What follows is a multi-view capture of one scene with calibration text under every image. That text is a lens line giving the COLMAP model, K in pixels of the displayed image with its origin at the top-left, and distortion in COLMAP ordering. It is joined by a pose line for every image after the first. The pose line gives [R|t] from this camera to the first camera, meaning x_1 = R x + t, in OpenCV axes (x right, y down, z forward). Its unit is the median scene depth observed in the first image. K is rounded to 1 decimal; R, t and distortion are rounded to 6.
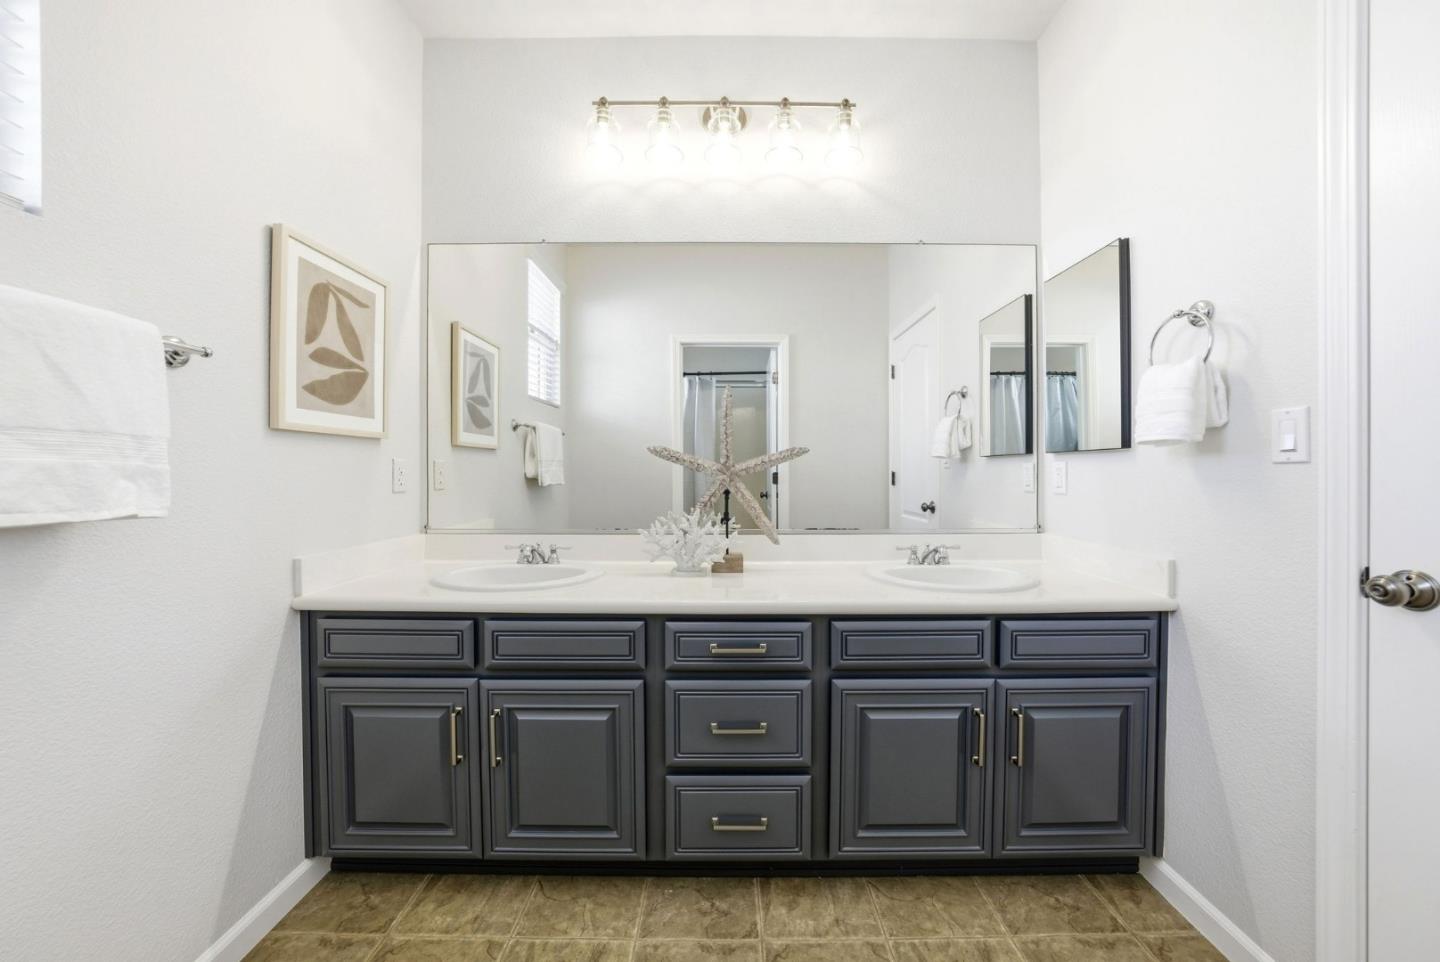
lens RADIAL K [[517.7, 0, 731.7], [0, 517.7, 472.9], [0, 0, 1]] dist [-0.015690, 0.001577]
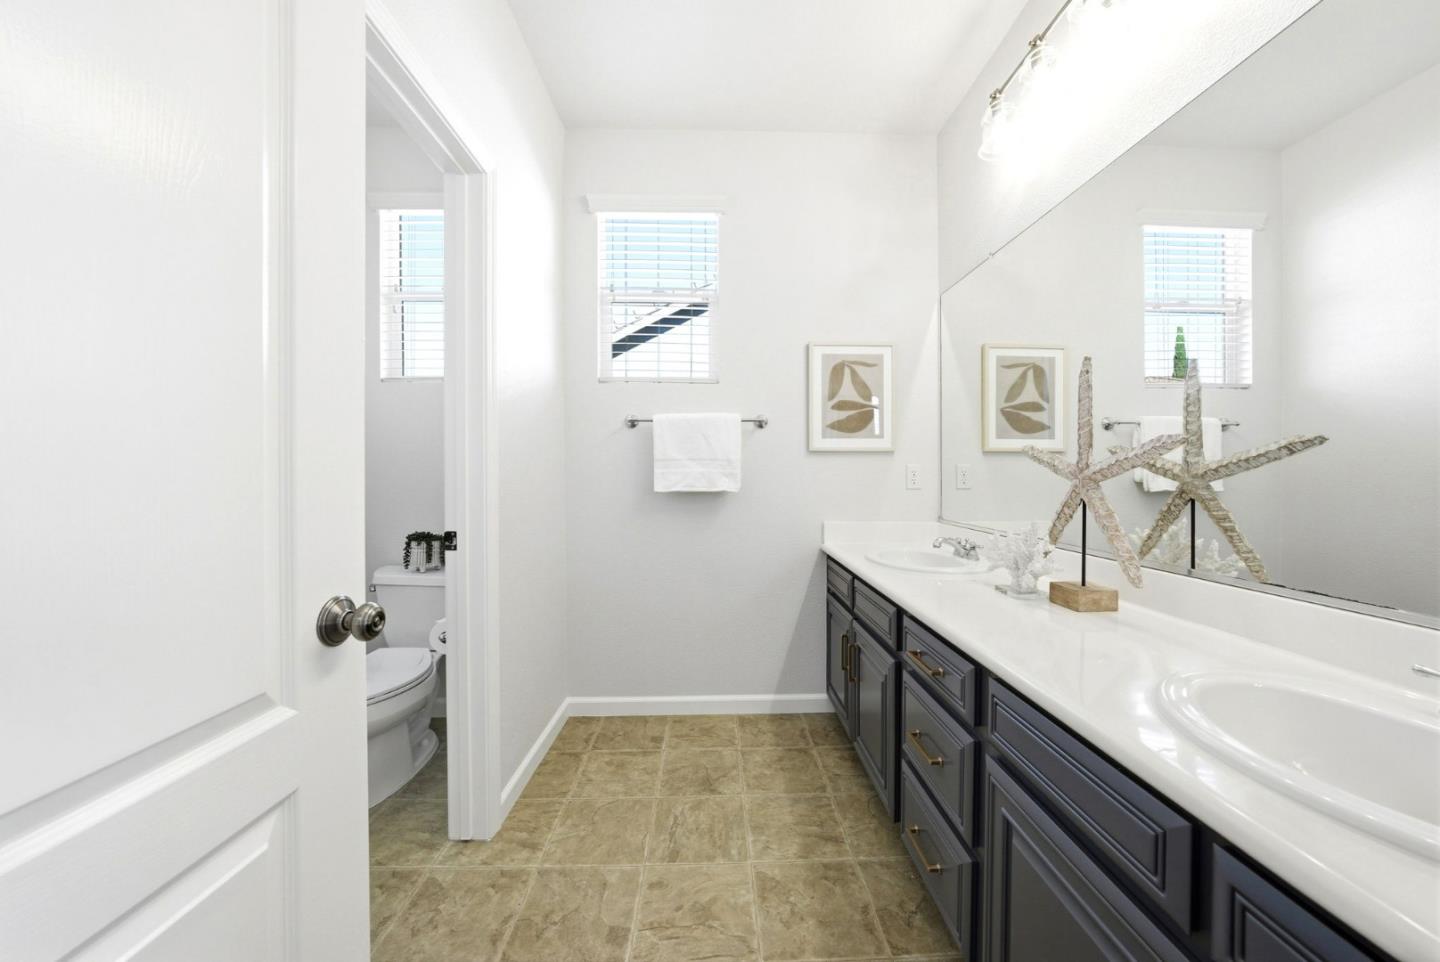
lens RADIAL K [[517.7, 0, 735.7], [0, 517.7, 480.8], [0, 0, 1]] dist [-0.015690, 0.001577]
pose [[0.030681, 0.014151, -0.999429, 0.940049], [-0.004647, 0.999891, 0.014014, -0.002068], [0.999518, 0.004215, 0.030744, 0.629964]]
